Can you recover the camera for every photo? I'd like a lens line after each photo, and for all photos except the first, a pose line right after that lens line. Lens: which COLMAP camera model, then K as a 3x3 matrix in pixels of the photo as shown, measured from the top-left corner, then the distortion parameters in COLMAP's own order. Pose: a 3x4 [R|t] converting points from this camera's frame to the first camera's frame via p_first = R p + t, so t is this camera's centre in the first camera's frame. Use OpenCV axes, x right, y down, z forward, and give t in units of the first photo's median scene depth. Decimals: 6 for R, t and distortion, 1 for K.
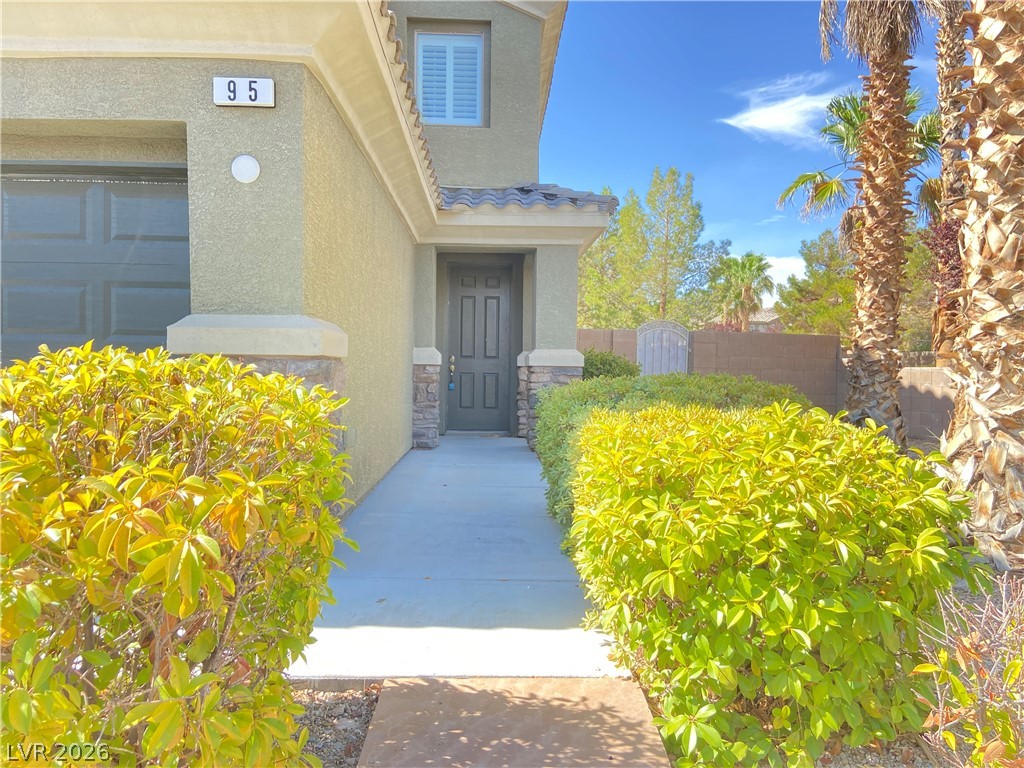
lens RADIAL K [[777.3, 0, 511.0], [0, 777.3, 390.1], [0, 0, 1]] dist [0.055392, -0.048241]
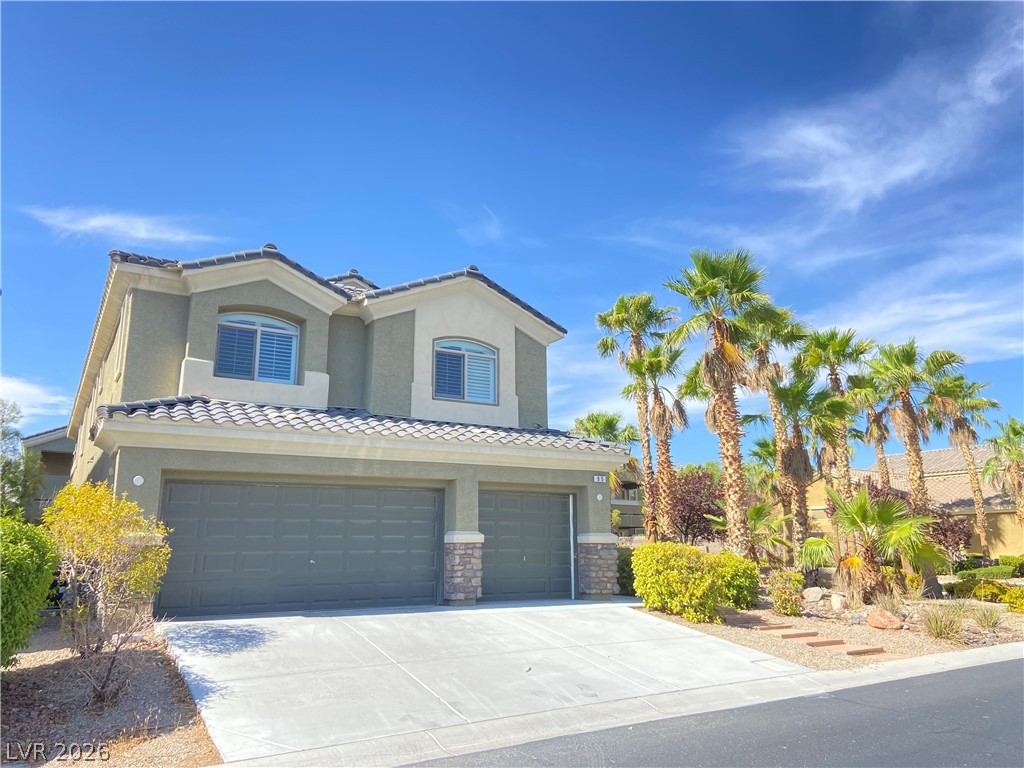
lens RADIAL K [[777.3, 0, 510.2], [0, 777.3, 378.2], [0, 0, 1]] dist [0.055392, -0.048241]
pose [[0.871467, 0.091965, 0.481755, -1.474658], [0.030270, 0.970305, -0.239985, 0.042144], [-0.489519, 0.223722, 0.842804, -1.253109]]
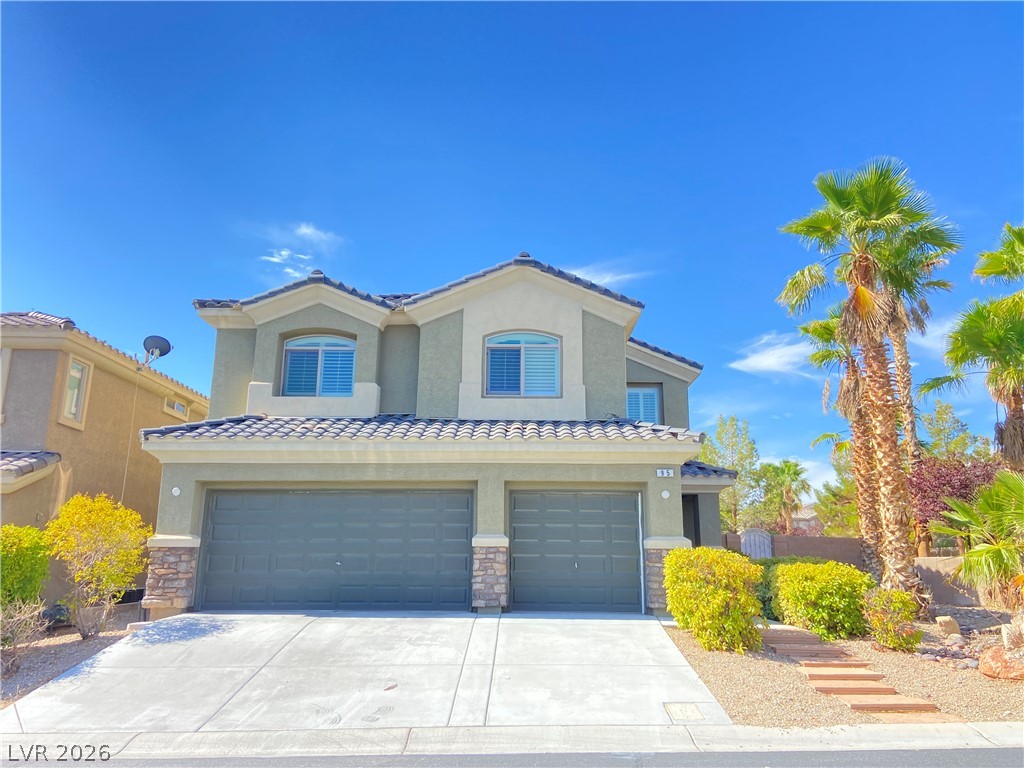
lens RADIAL K [[777.3, 0, 504.7], [0, 777.3, 376.0], [0, 0, 1]] dist [0.055392, -0.048241]
pose [[0.999017, -0.011733, -0.042742, -0.477158], [0.000199, 0.965507, -0.260377, 0.059891], [0.044323, 0.260112, 0.964561, -1.337175]]
